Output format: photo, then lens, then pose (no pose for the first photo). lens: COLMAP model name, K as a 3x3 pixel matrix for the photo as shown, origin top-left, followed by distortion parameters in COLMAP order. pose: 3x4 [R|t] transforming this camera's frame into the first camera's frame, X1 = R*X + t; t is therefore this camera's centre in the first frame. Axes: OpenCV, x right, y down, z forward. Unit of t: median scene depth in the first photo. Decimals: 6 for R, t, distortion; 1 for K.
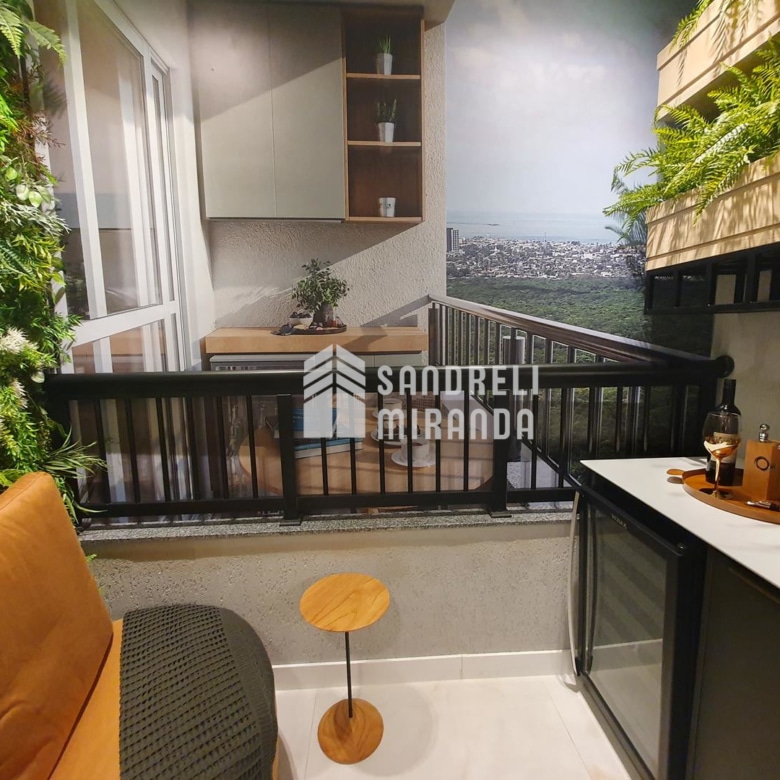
lens RADIAL K [[408.9, 0, 391.4], [0, 408.9, 389.8], [0, 0, 1]] dist [0.003102, -0.001661]
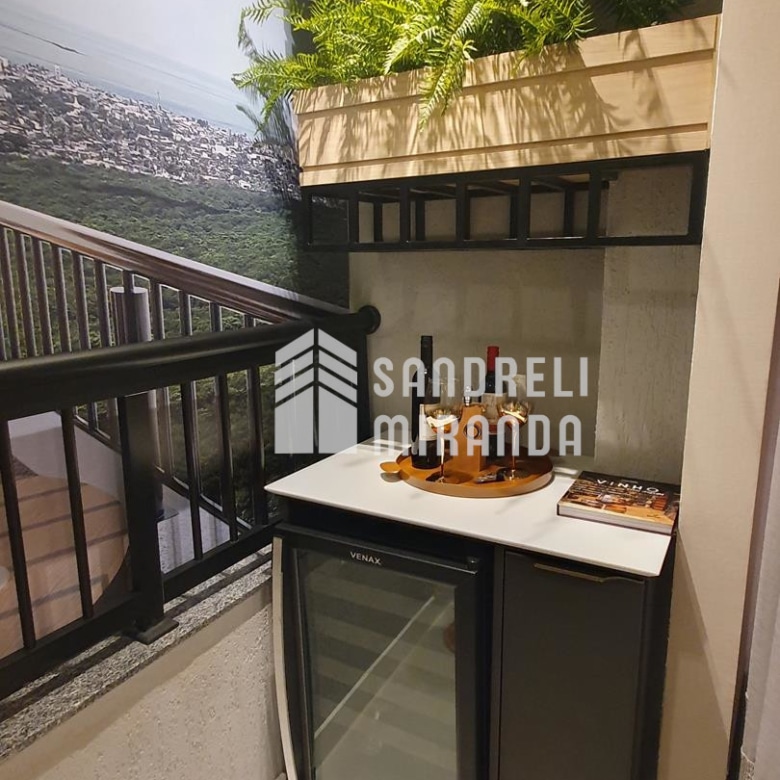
lens RADIAL K [[627.1, 0, 389.1], [0, 627.1, 386.4], [0, 0, 1]] dist [0.003280, 0.008943]
pose [[0.550205, -0.150197, 0.821411, -0.190218], [0.121361, 0.987629, 0.099299, -0.047919], [-0.826163, 0.045052, 0.561626, 0.302249]]
